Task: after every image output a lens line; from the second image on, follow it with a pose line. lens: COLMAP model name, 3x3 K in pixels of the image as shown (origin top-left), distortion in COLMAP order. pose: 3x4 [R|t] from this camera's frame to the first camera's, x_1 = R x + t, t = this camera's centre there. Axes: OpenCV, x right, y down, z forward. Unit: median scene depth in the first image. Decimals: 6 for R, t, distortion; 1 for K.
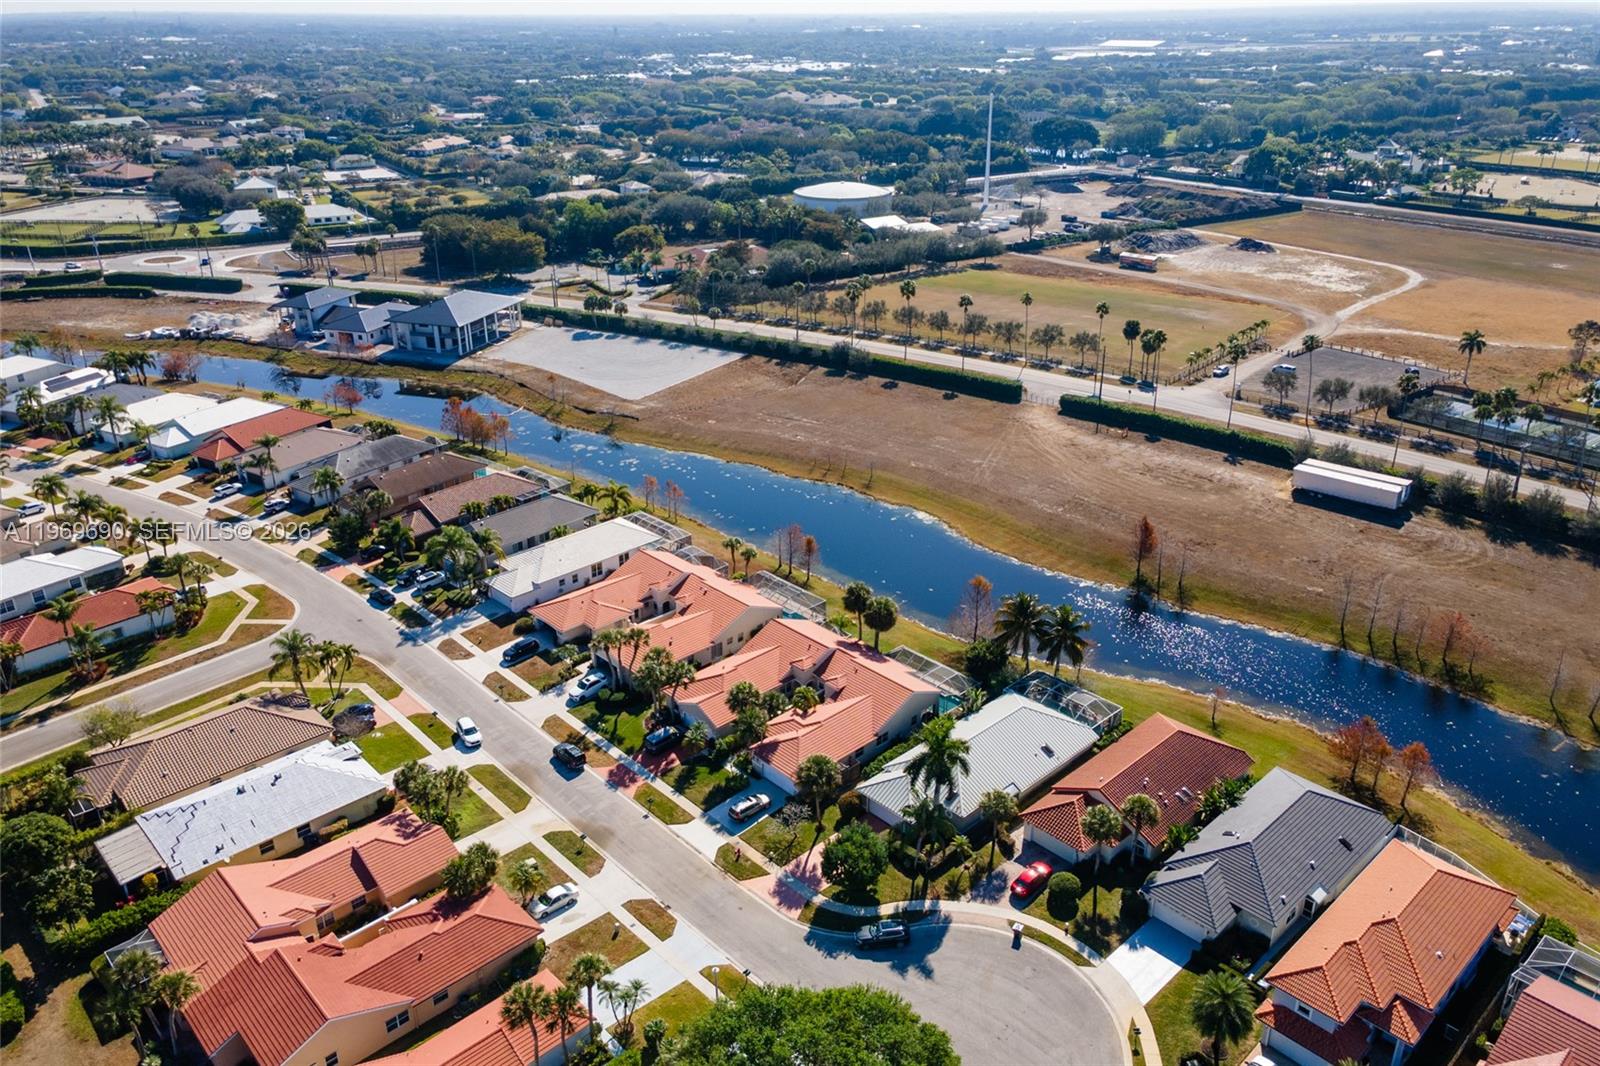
lens RADIAL K [[1170.1, 0, 798.3], [0, 1170.1, 527.4], [0, 0, 1]] dist [-0.010671, 0.079260]
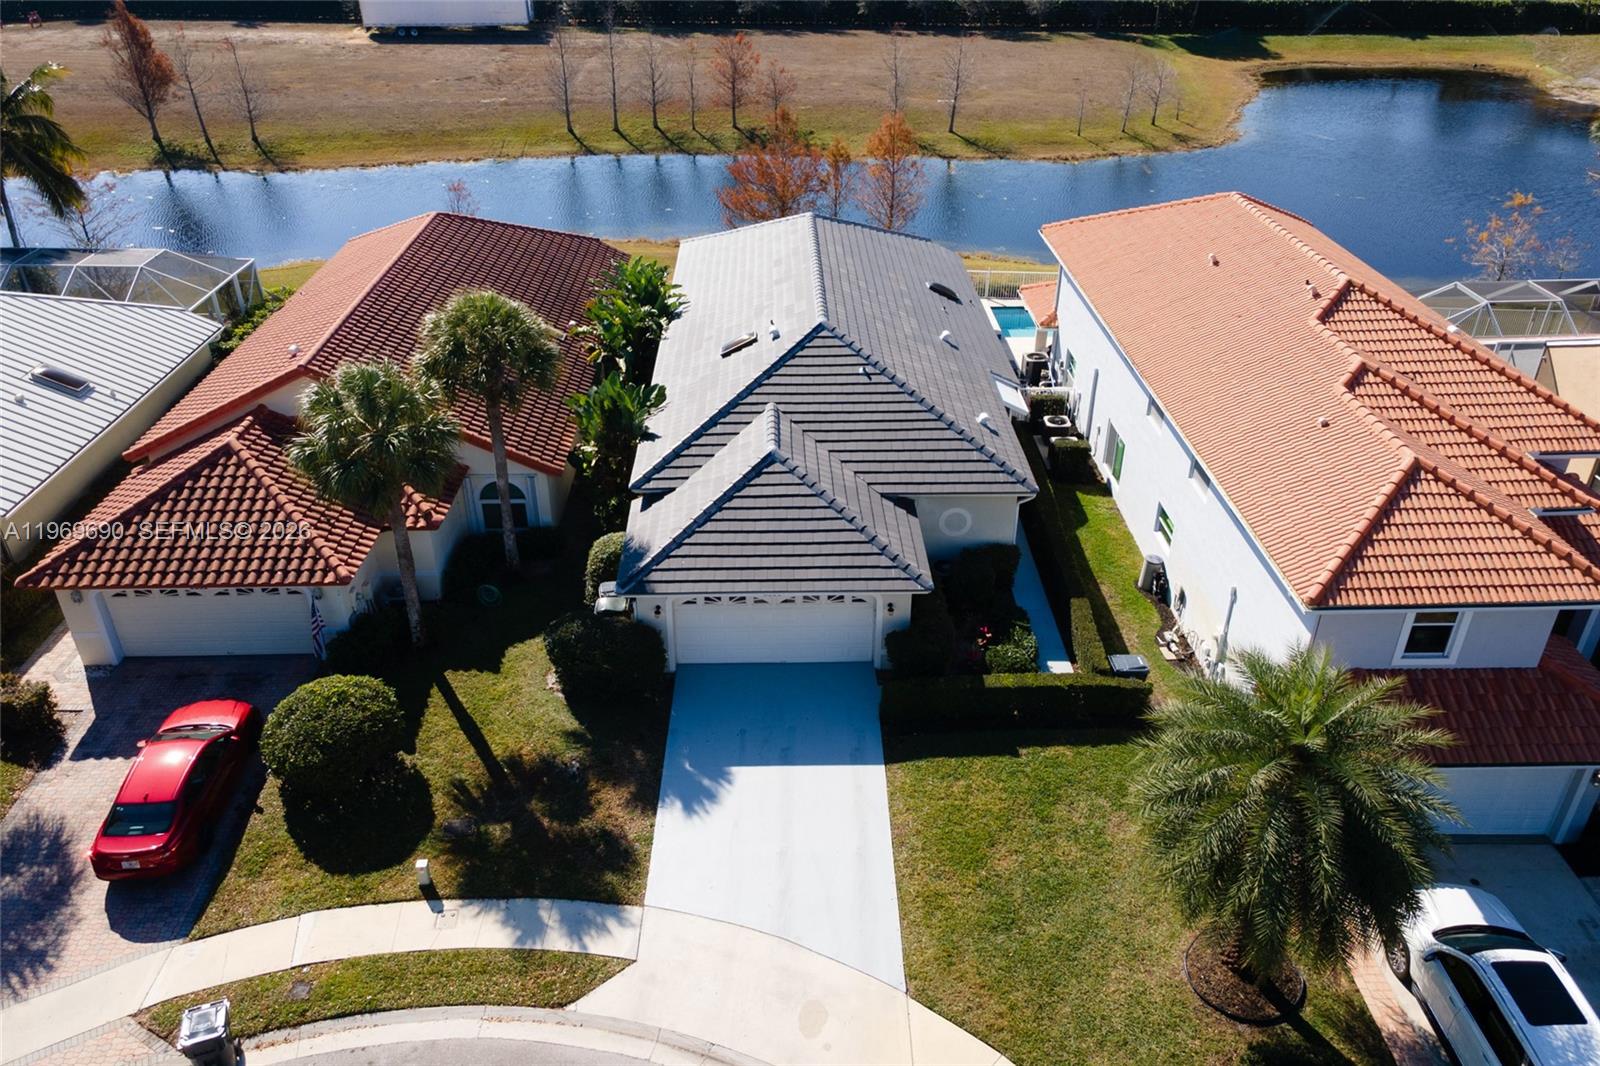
lens RADIAL K [[1170.1, 0, 798.3], [0, 1170.1, 527.4], [0, 0, 1]] dist [-0.010671, 0.079260]
pose [[0.666844, -0.369771, 0.646985, 0.148293], [0.294762, 0.928283, 0.226731, 0.236007], [-0.684423, 0.039513, 0.728014, 0.742450]]
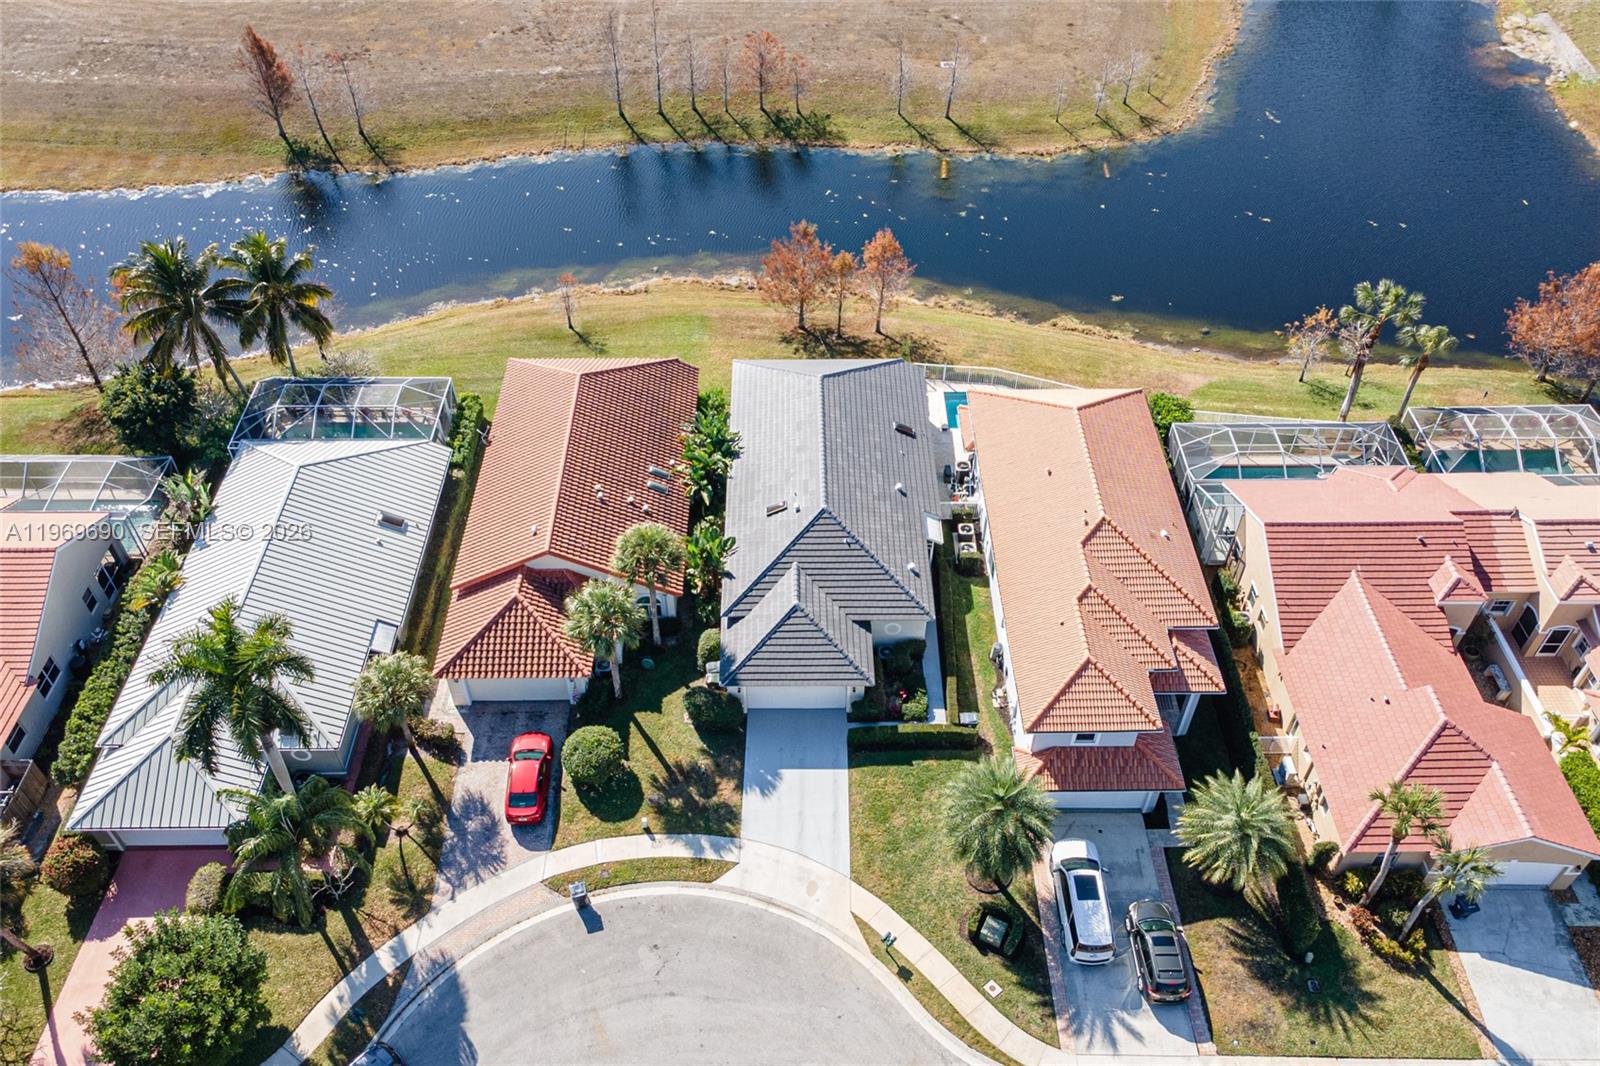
lens RADIAL K [[1240.7, 0, 796.1], [0, 1240.7, 603.4], [0, 0, 1]] dist [0.031200, -0.001878]
pose [[0.679864, -0.526776, 0.510188, 0.043286], [0.291332, 0.832463, 0.471308, 0.018918], [-0.672986, -0.171791, 0.719428, 0.544708]]
